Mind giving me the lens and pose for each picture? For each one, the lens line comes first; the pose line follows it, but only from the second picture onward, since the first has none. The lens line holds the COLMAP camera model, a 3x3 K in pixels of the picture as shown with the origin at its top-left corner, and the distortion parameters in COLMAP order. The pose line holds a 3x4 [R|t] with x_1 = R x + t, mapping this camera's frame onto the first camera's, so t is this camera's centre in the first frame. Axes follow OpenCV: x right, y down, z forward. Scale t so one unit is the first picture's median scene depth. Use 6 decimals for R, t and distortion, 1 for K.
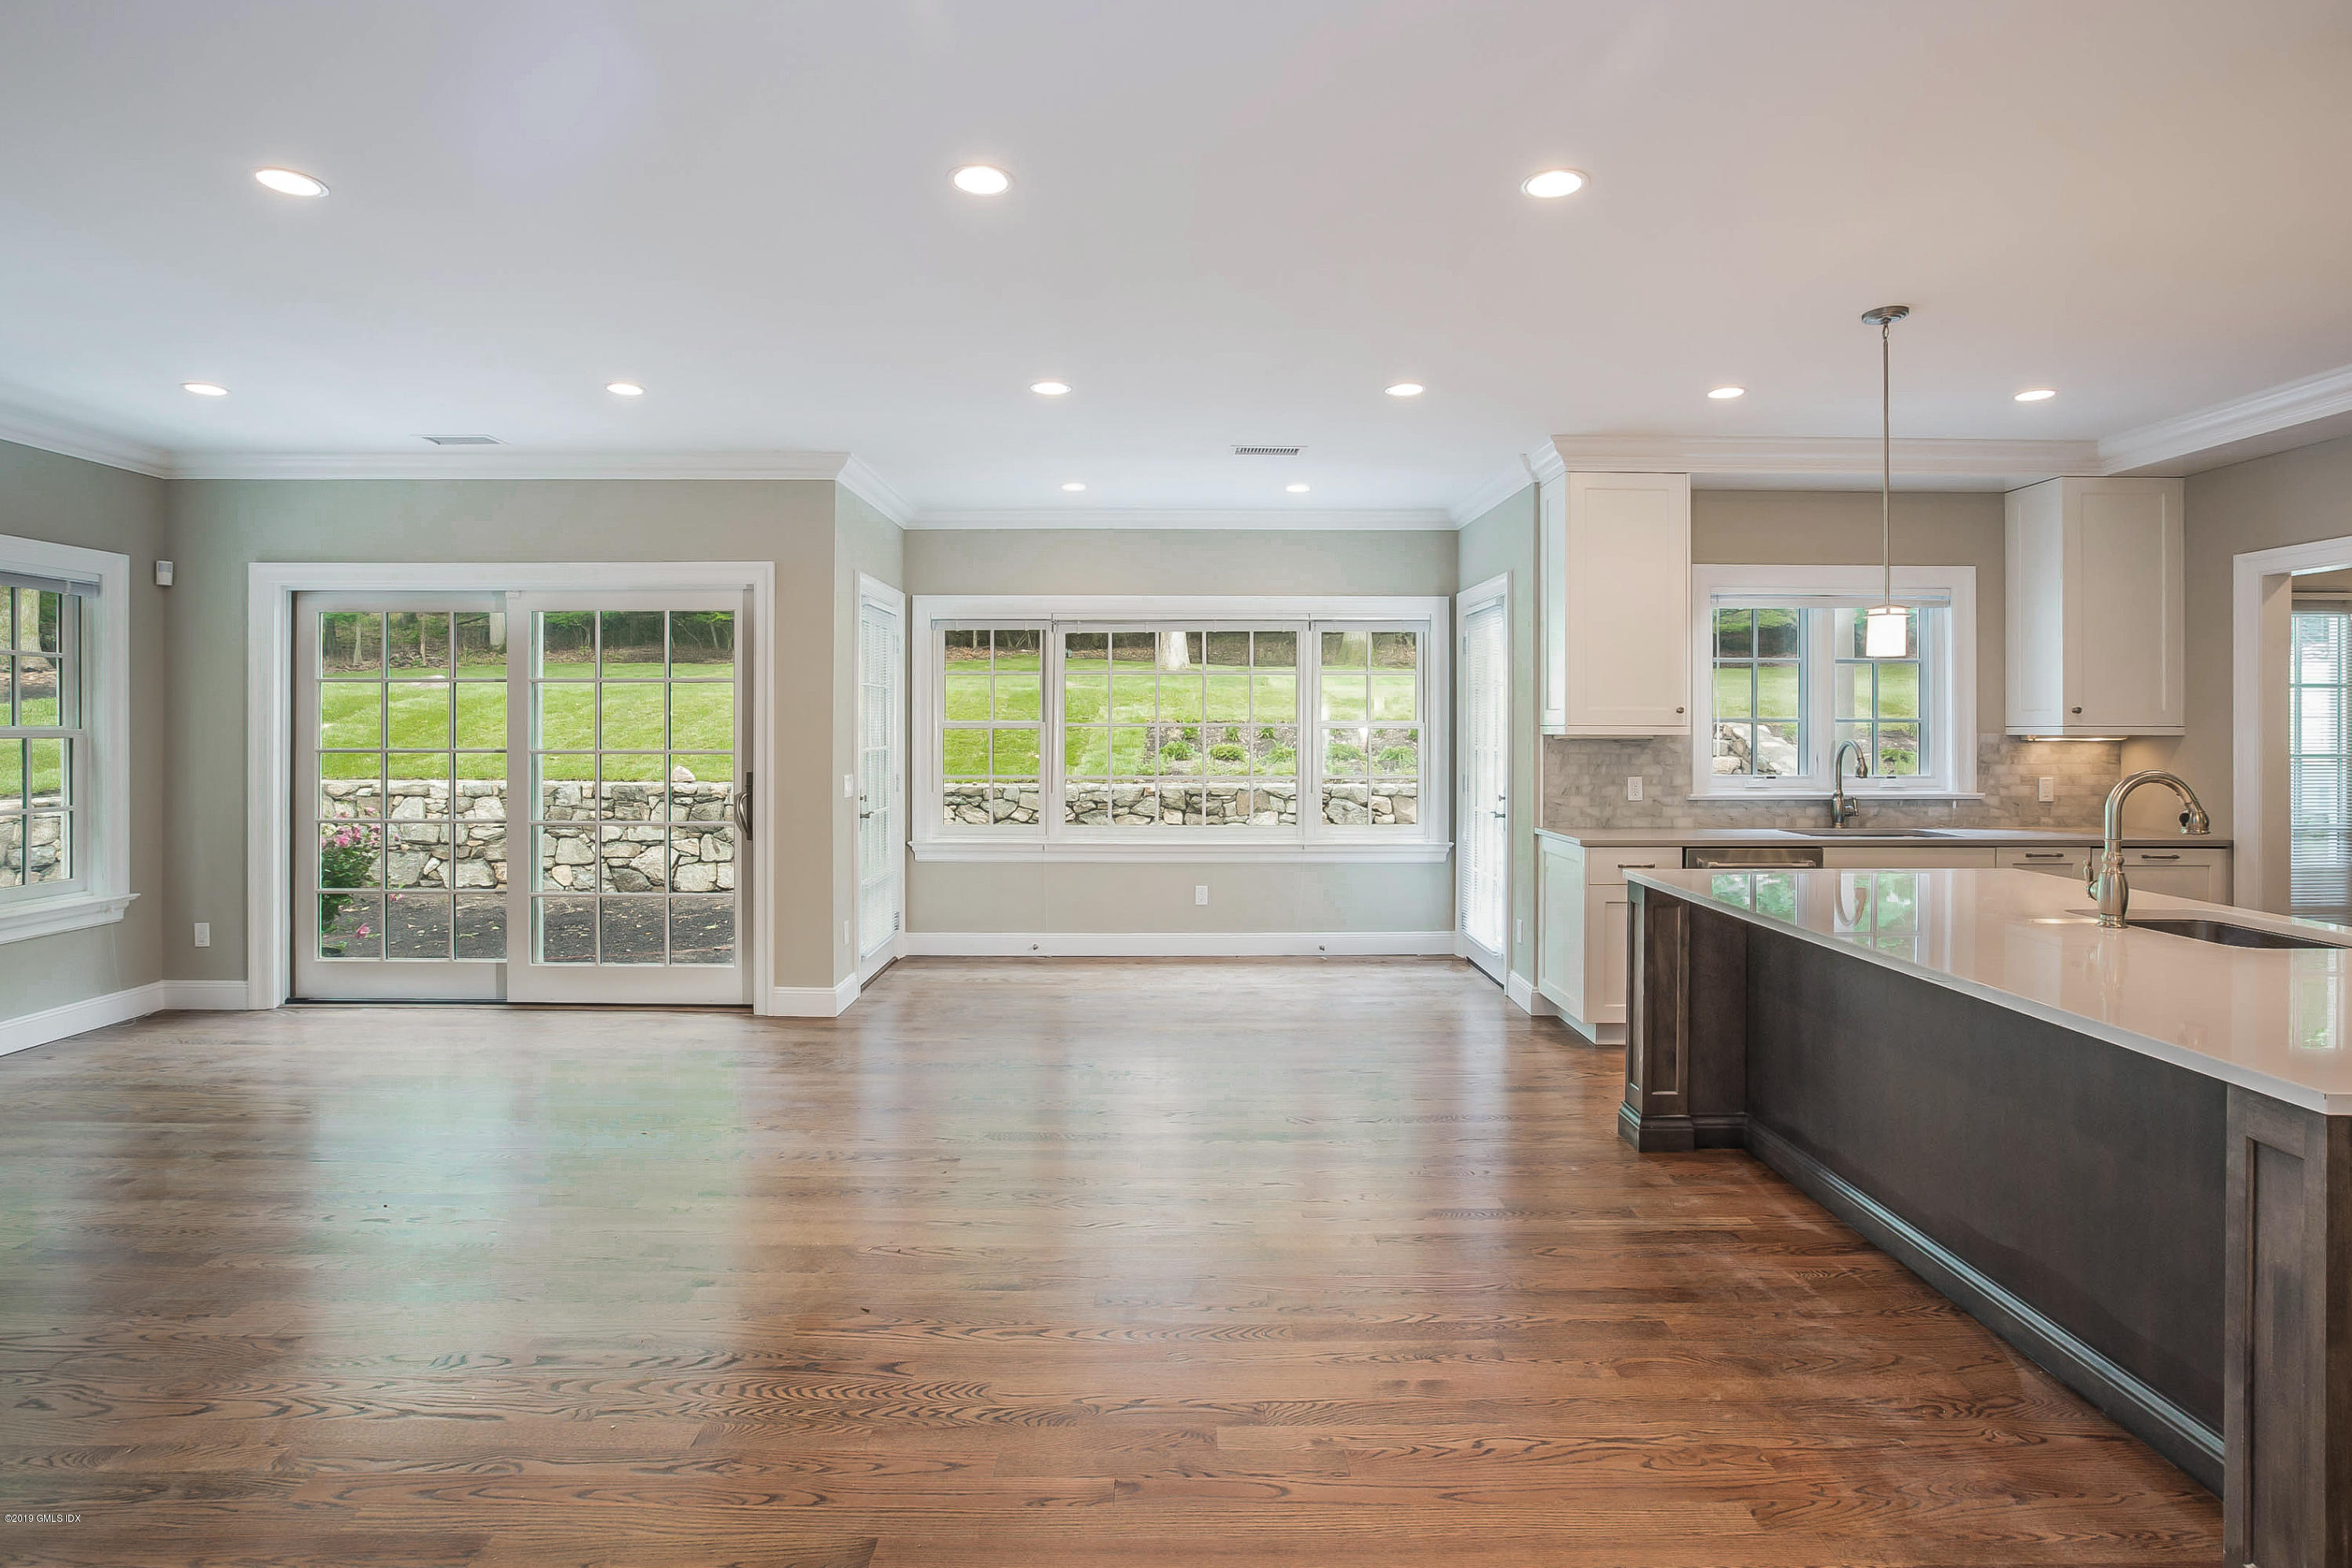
lens RADIAL K [[1237.5, 0, 1180.4], [0, 1237.5, 737.8], [0, 0, 1]] dist [0.003582, 0.001150]
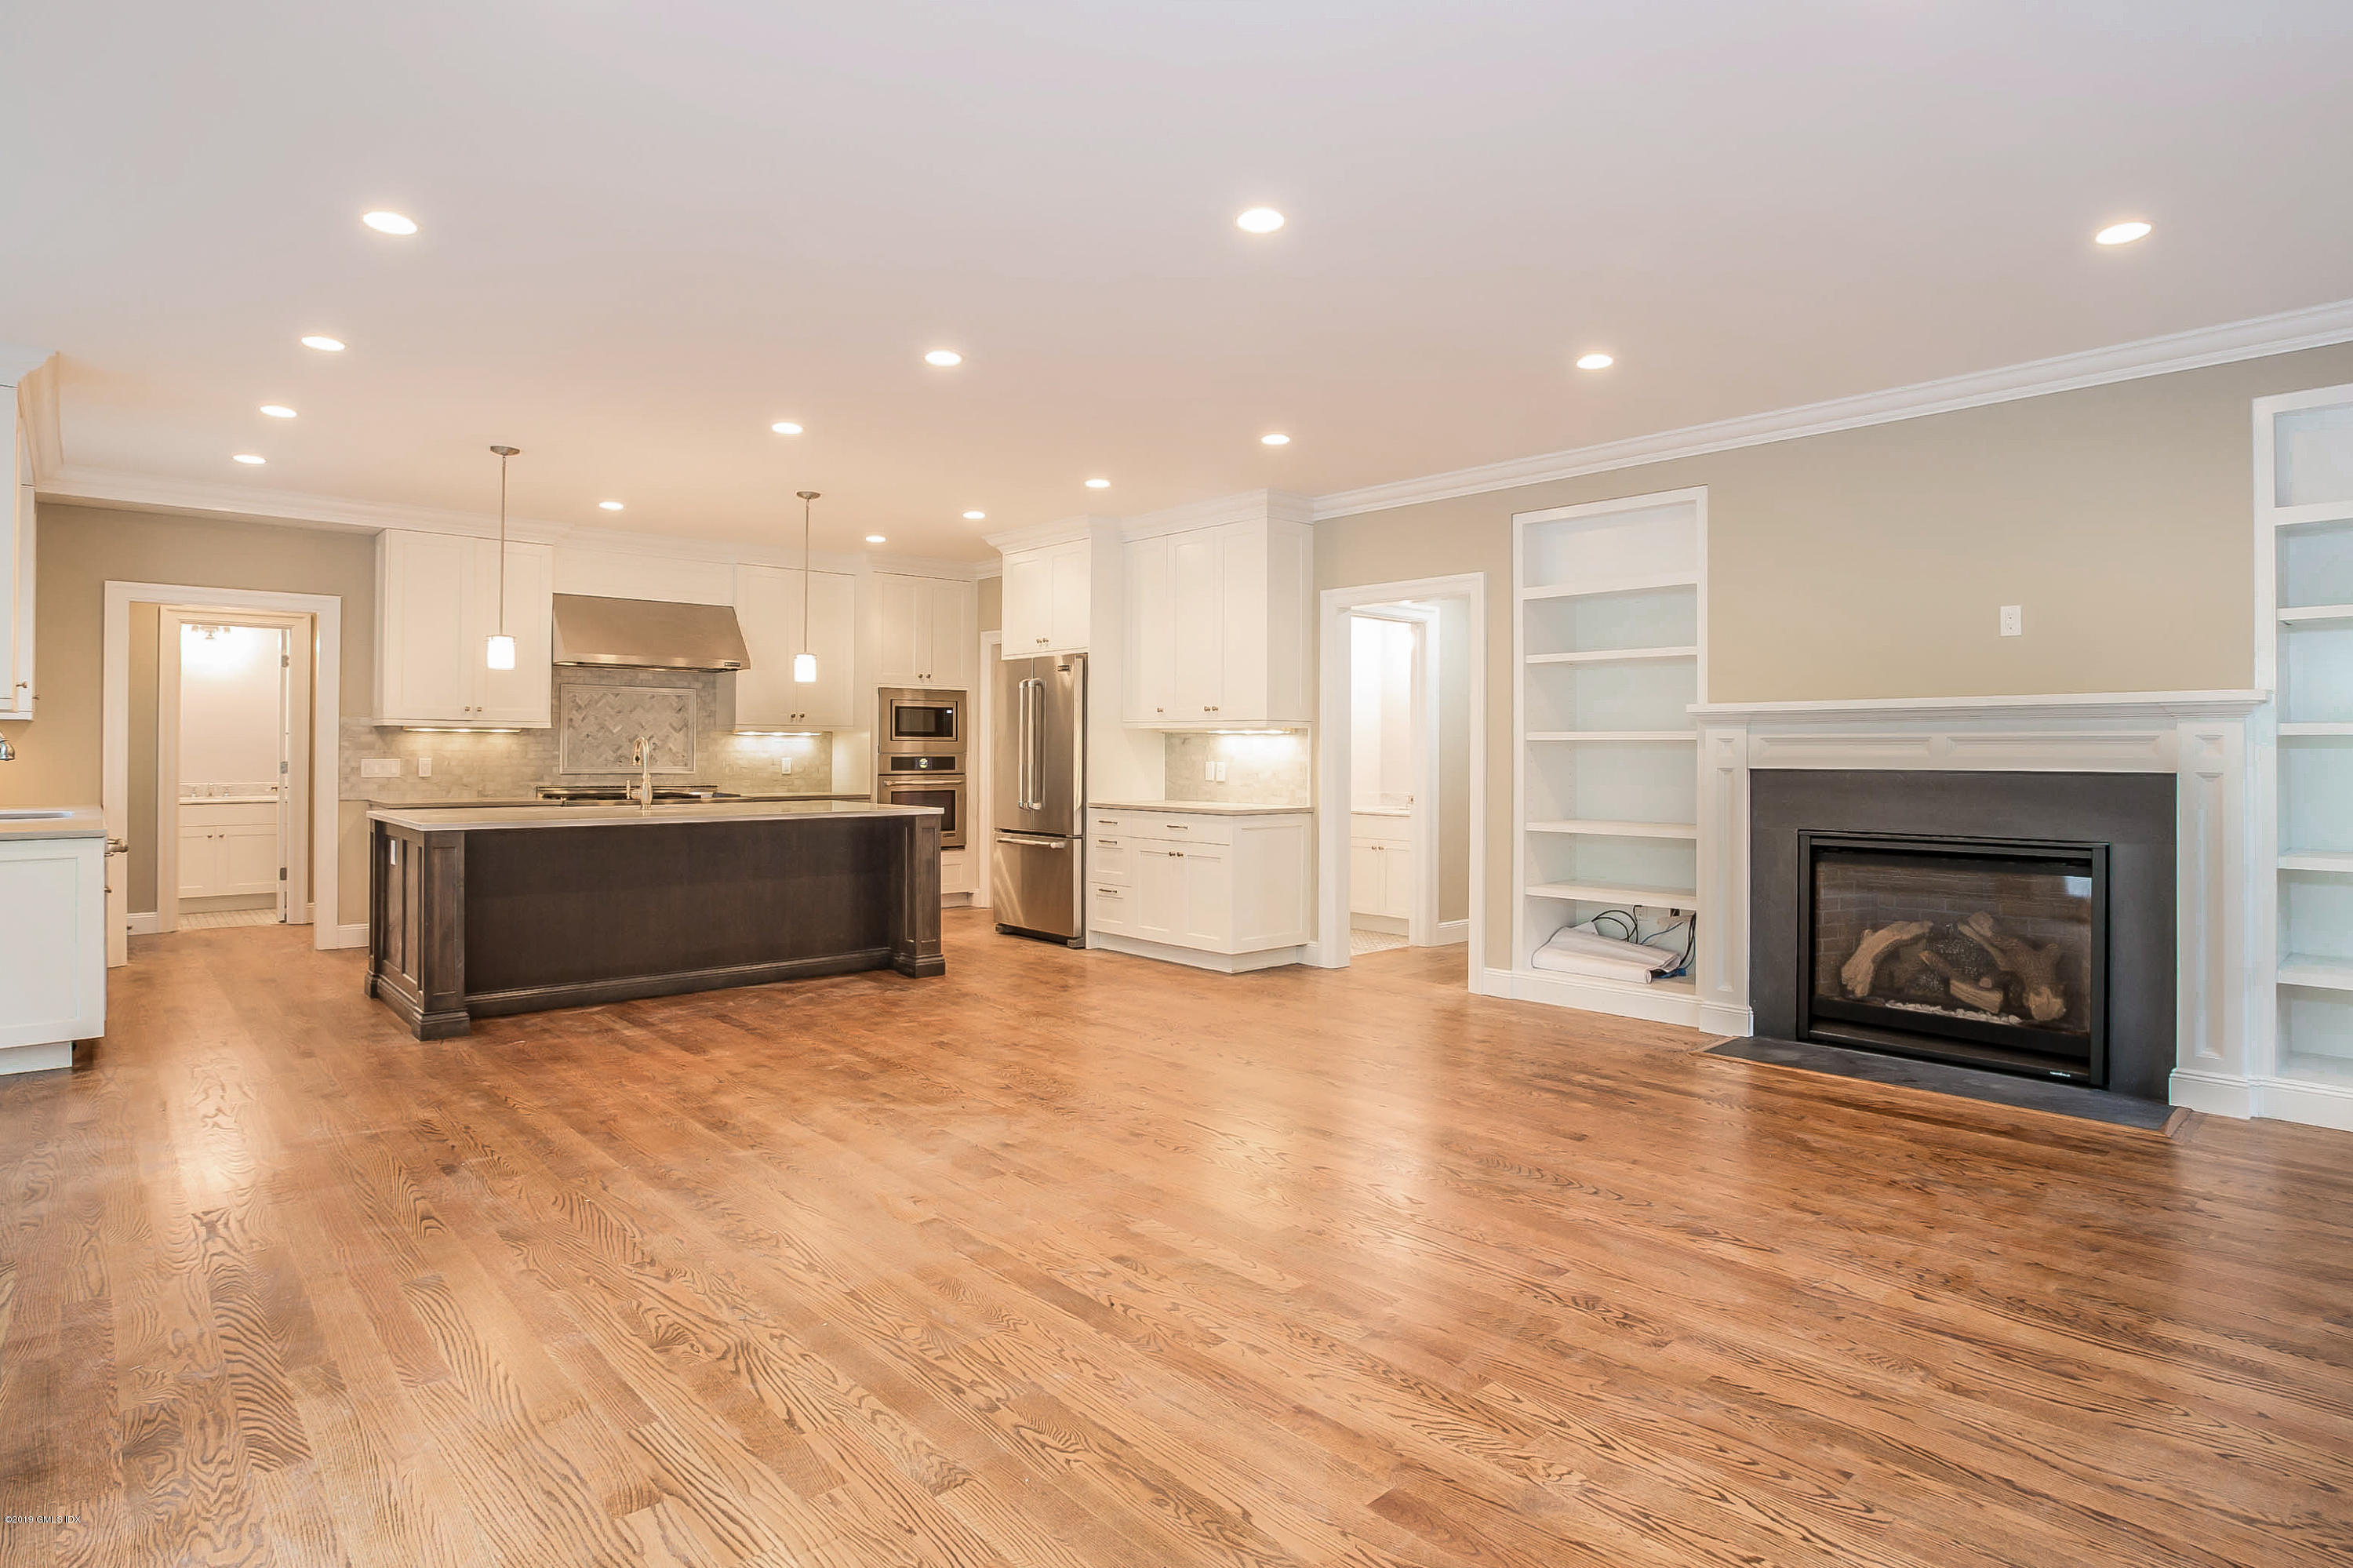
lens RADIAL K [[1238.1, 0, 1180.9], [0, 1238.1, 737.8], [0, 0, 1]] dist [0.003582, 0.001150]
pose [[-0.673195, 0.003805, 0.739455, -1.277302], [-0.001685, 0.999976, -0.006680, 0.036671], [-0.739463, -0.005743, -0.673173, 1.530982]]
